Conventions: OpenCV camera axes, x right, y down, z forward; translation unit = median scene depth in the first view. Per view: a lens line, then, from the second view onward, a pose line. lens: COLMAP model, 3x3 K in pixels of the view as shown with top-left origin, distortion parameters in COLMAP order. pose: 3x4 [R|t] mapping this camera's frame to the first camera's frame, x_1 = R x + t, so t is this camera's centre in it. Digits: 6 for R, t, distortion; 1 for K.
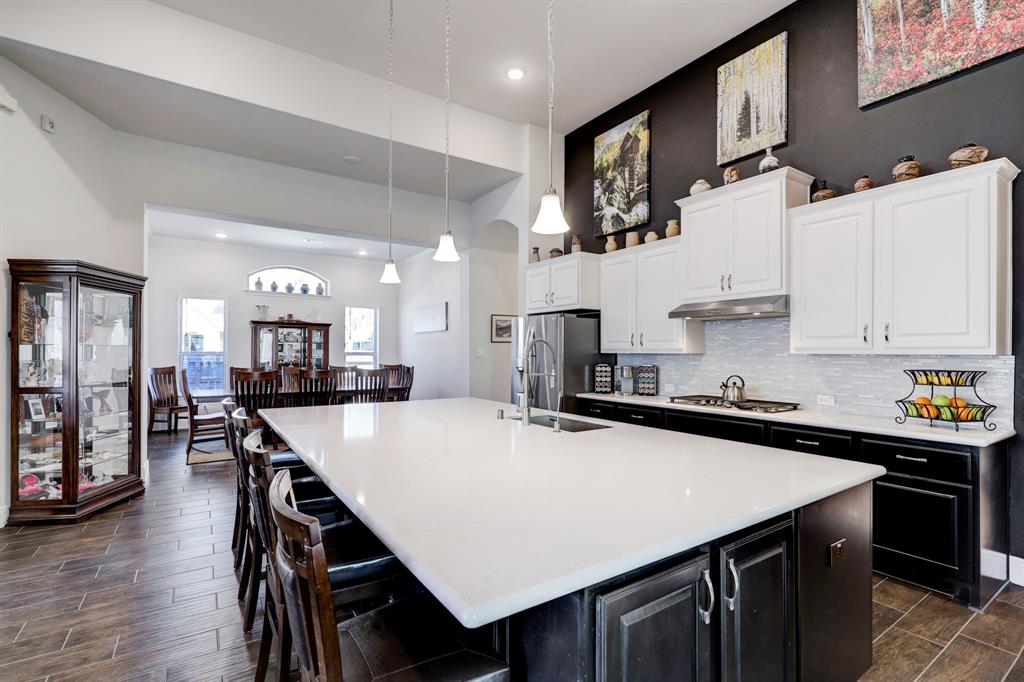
lens RADIAL K [[464.4, 0, 509.1], [0, 464.4, 348.3], [0, 0, 1]] dist [0.000155, 0.000085]
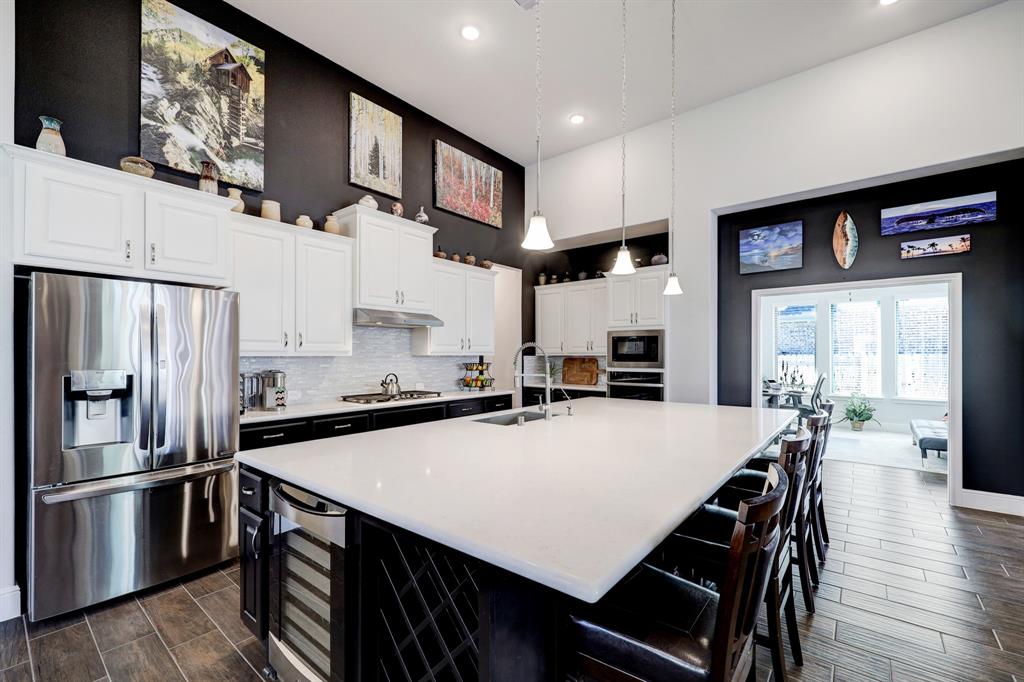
lens RADIAL K [[424.1, 0, 514.1], [0, 424.1, 353.7], [0, 0, 1]] dist [-0.000223, -0.000442]
pose [[-0.295110, -0.001378, 0.955462, -0.522877], [-0.006068, 0.999981, -0.000433, 0.003946], [-0.955444, -0.005926, -0.295113, 0.798149]]
